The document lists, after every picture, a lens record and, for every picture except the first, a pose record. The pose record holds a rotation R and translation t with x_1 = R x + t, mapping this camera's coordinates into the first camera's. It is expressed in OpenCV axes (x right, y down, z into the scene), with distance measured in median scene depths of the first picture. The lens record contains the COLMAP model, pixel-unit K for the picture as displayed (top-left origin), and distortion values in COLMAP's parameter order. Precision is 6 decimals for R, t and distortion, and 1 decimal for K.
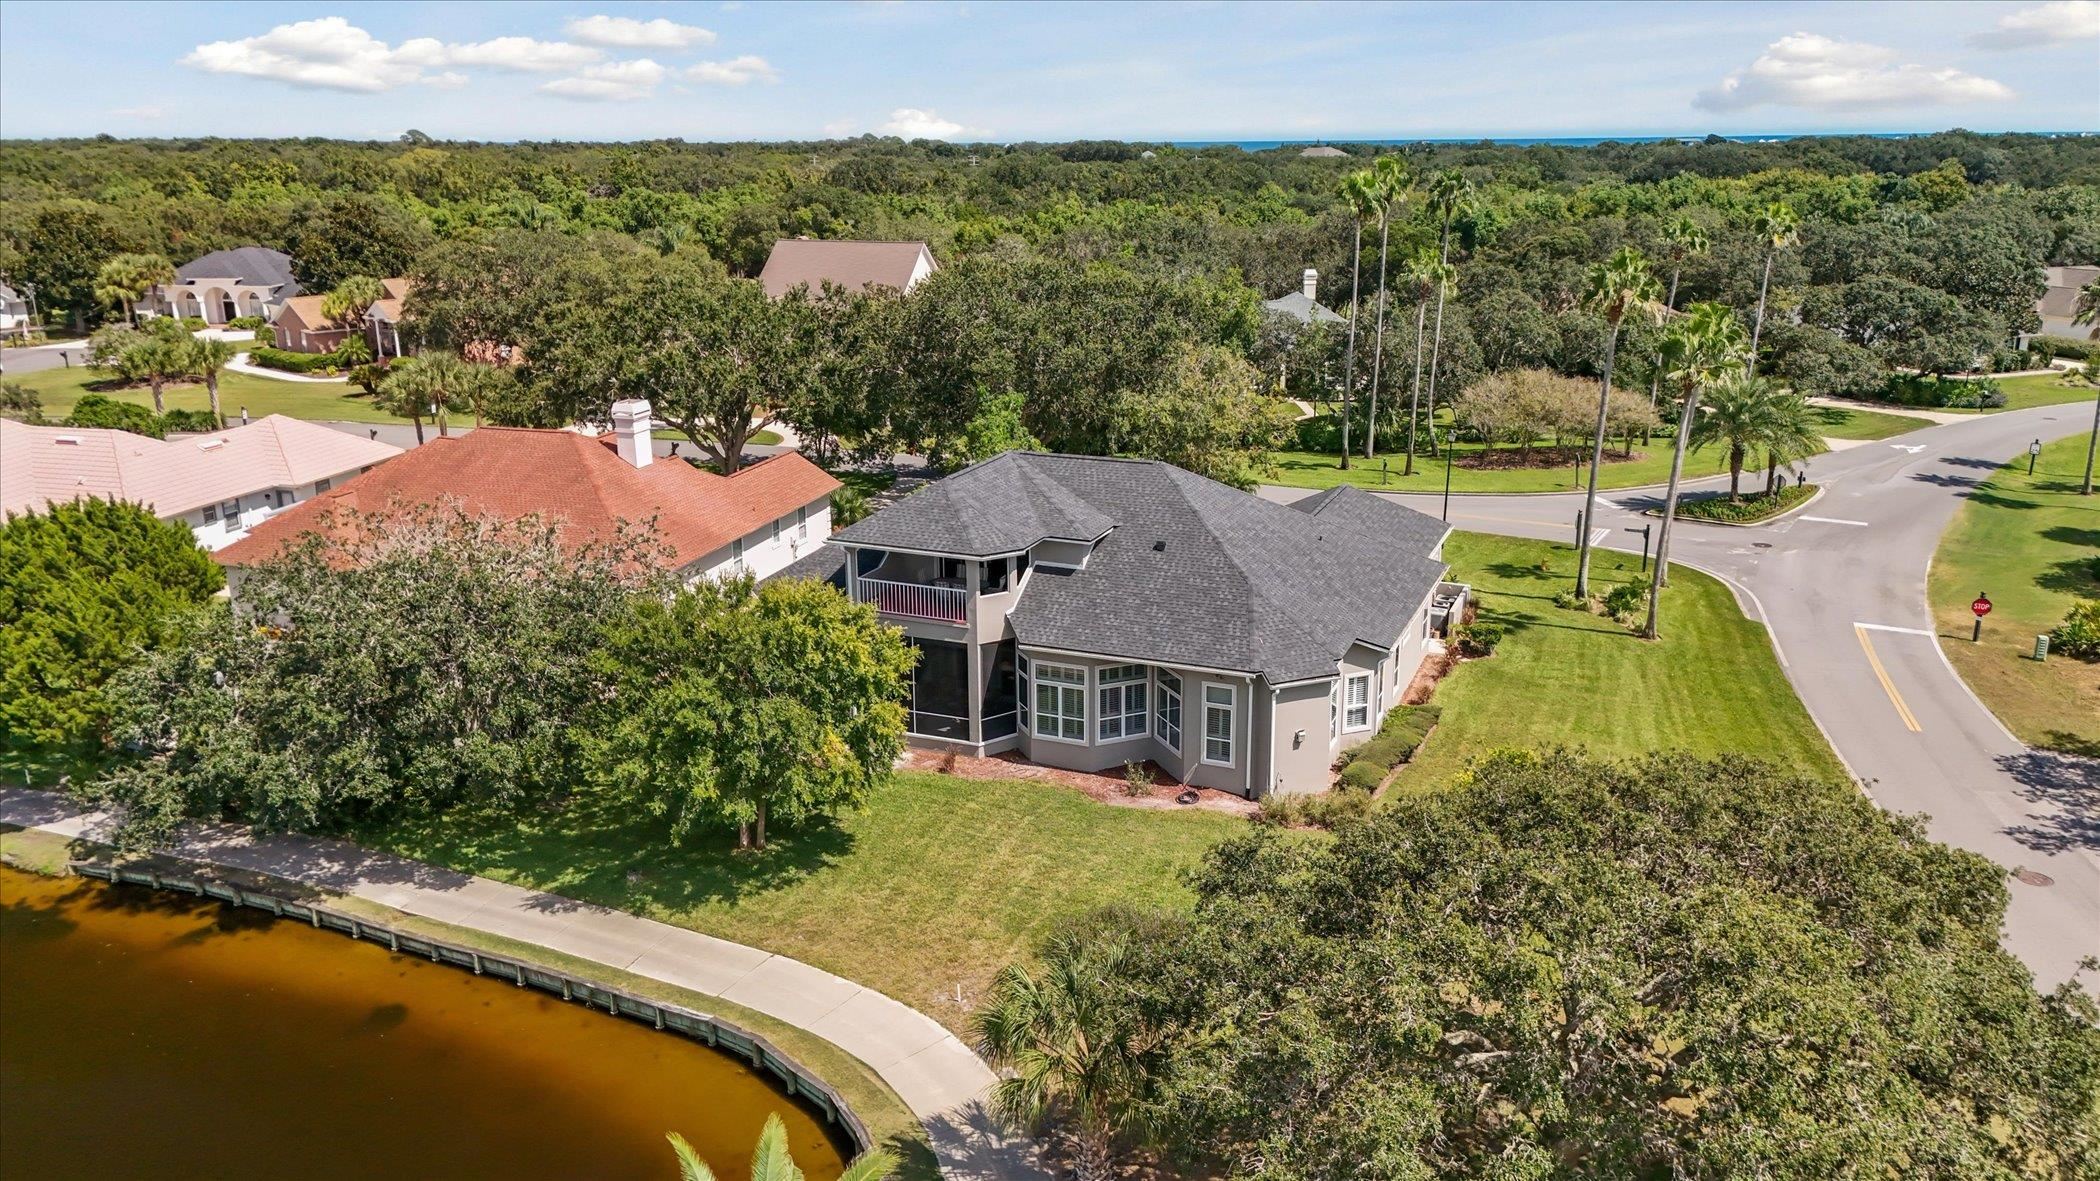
lens RADIAL K [[1476.4, 0, 1050.0], [0, 1476.4, 590.5], [0, 0, 1]] dist [0.060888, -0.056662]
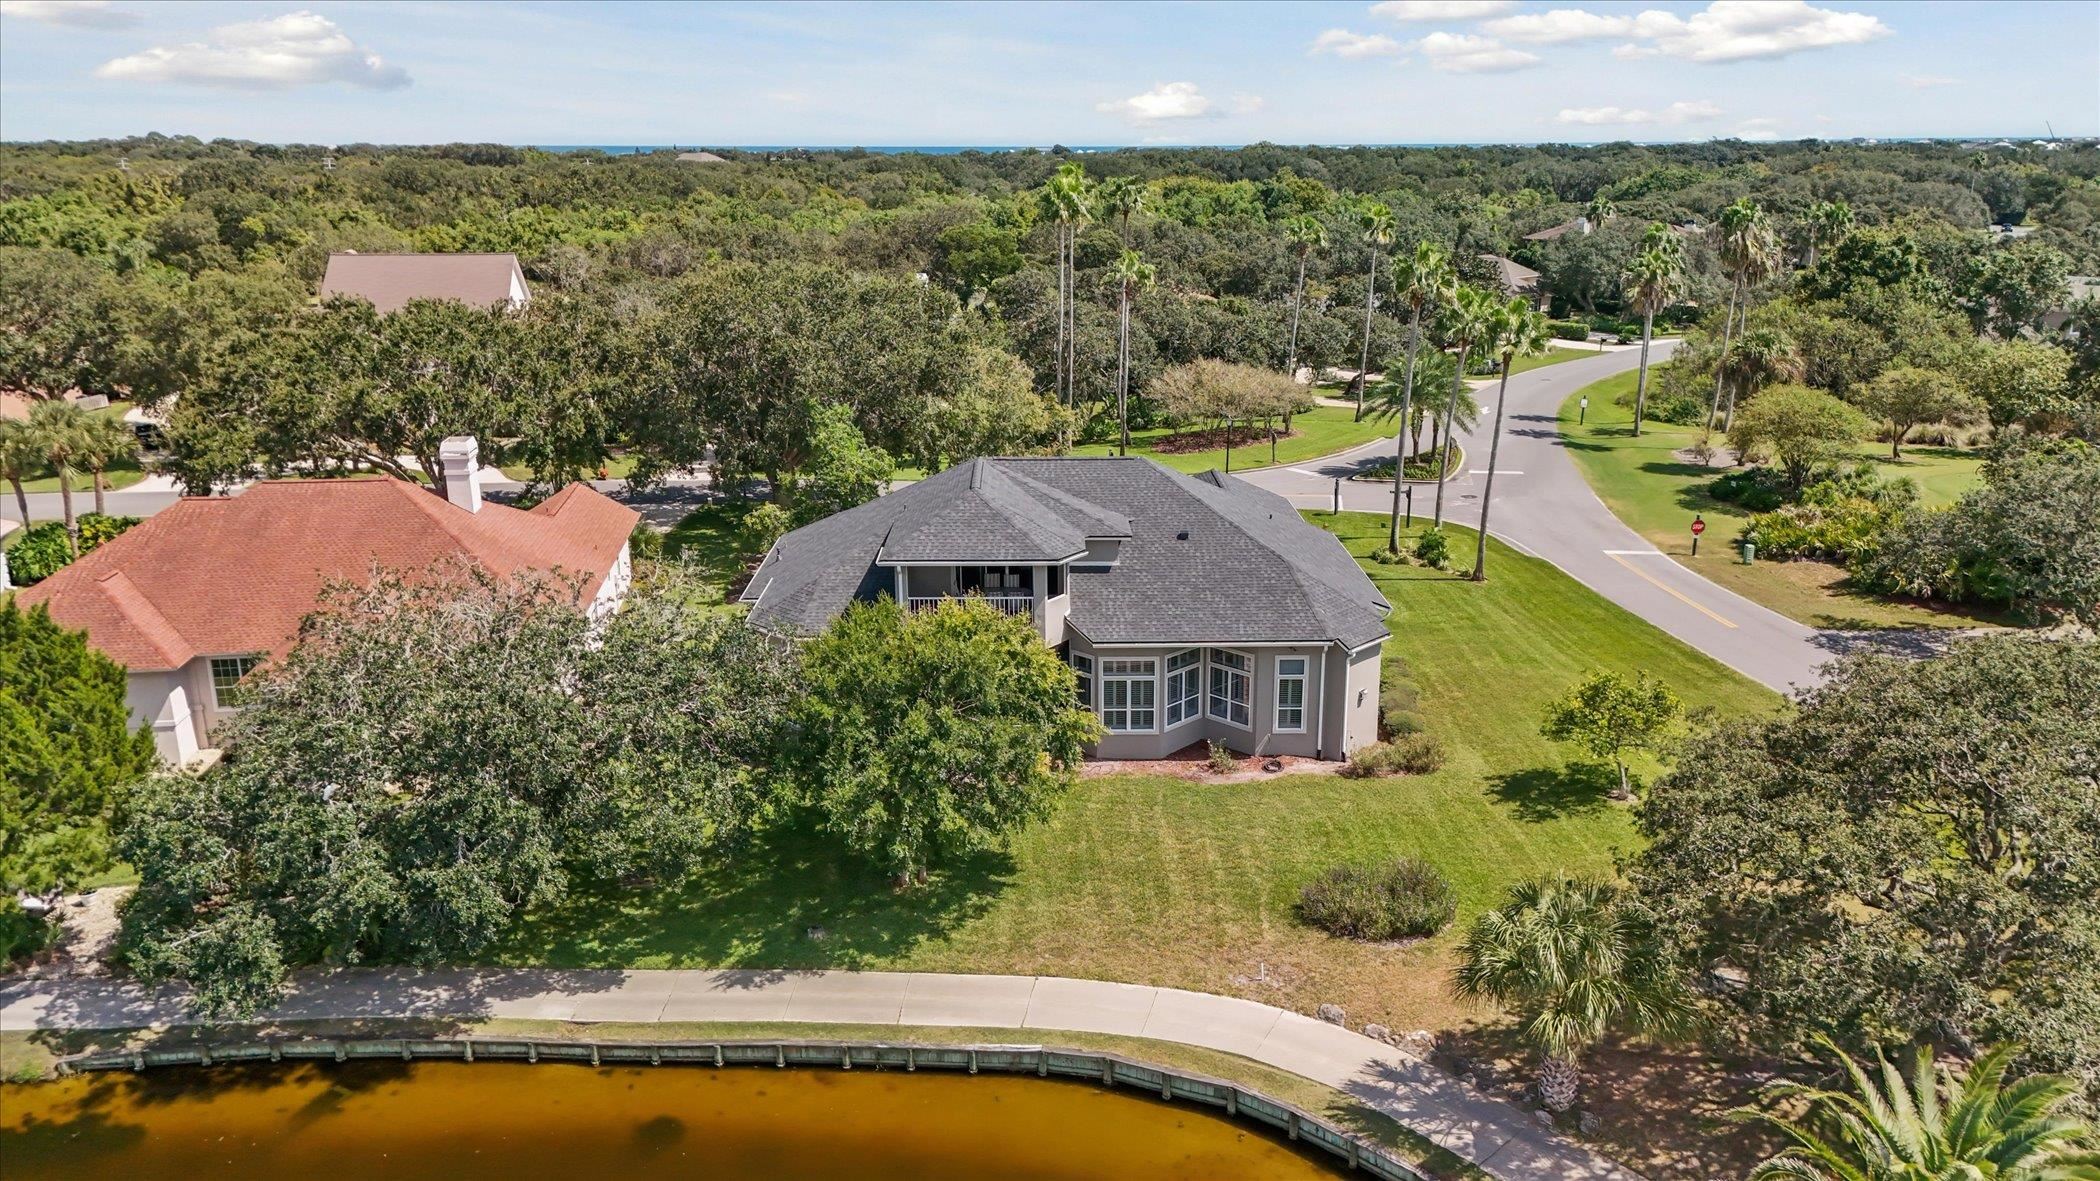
lens RADIAL K [[1476.4, 0, 1050.0], [0, 1476.4, 590.5], [0, 0, 1]] dist [0.060888, -0.056662]
pose [[0.924021, -0.106855, 0.367107, -0.423928], [0.108134, 0.993988, 0.017147, -0.020610], [-0.366732, 0.023852, 0.930021, 0.066058]]
